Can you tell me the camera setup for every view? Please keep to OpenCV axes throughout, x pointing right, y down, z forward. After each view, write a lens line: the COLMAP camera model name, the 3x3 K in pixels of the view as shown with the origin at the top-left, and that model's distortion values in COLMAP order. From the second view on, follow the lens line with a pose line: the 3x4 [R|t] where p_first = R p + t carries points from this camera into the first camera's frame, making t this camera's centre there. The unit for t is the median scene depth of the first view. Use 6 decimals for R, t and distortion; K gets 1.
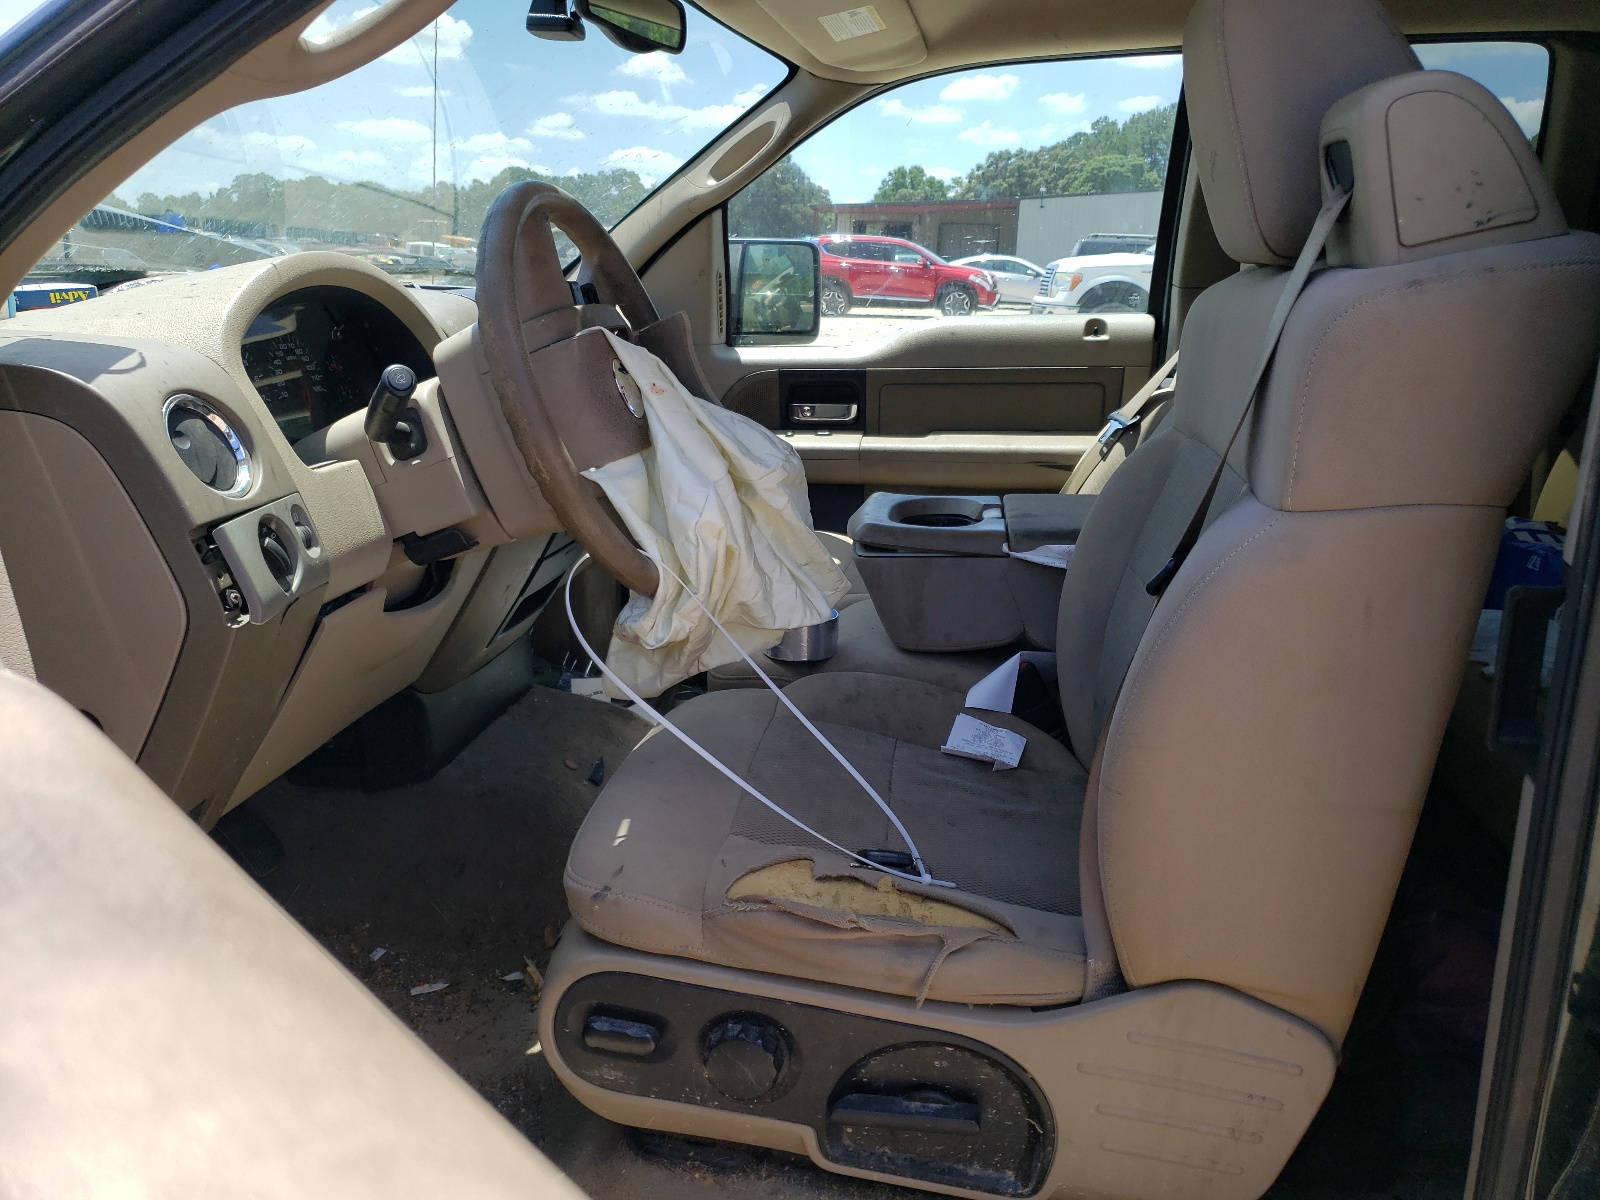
lens RADIAL K [[1249.1, 0, 805.2], [0, 1249.1, 606.4], [0, 0, 1]] dist [0.002221, 0.001470]
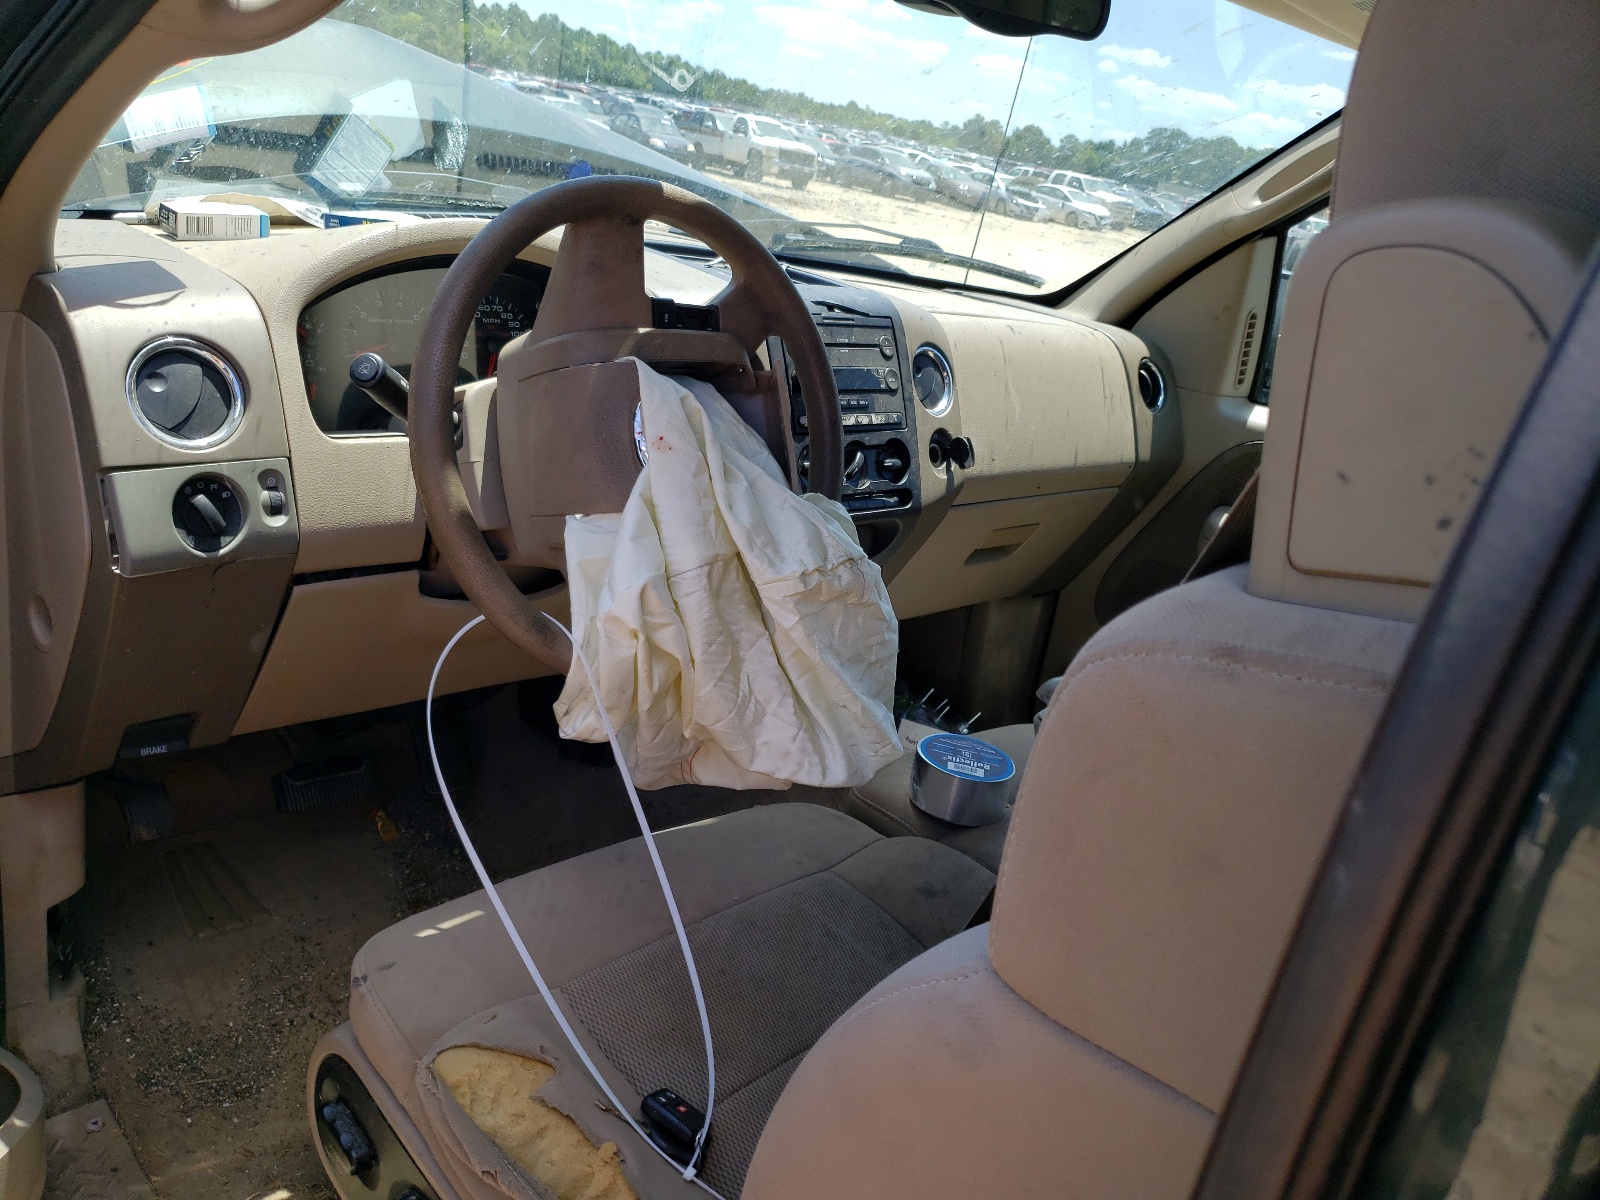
lens RADIAL K [[1249.1, 0, 790.4], [0, 1249.1, 586.4], [0, 0, 1]] dist [0.002221, 0.001470]
pose [[0.772544, 0.310468, -0.553882, 0.290359], [-0.303755, 0.946723, 0.106996, -0.133358], [0.557592, 0.085585, 0.825691, 0.247815]]
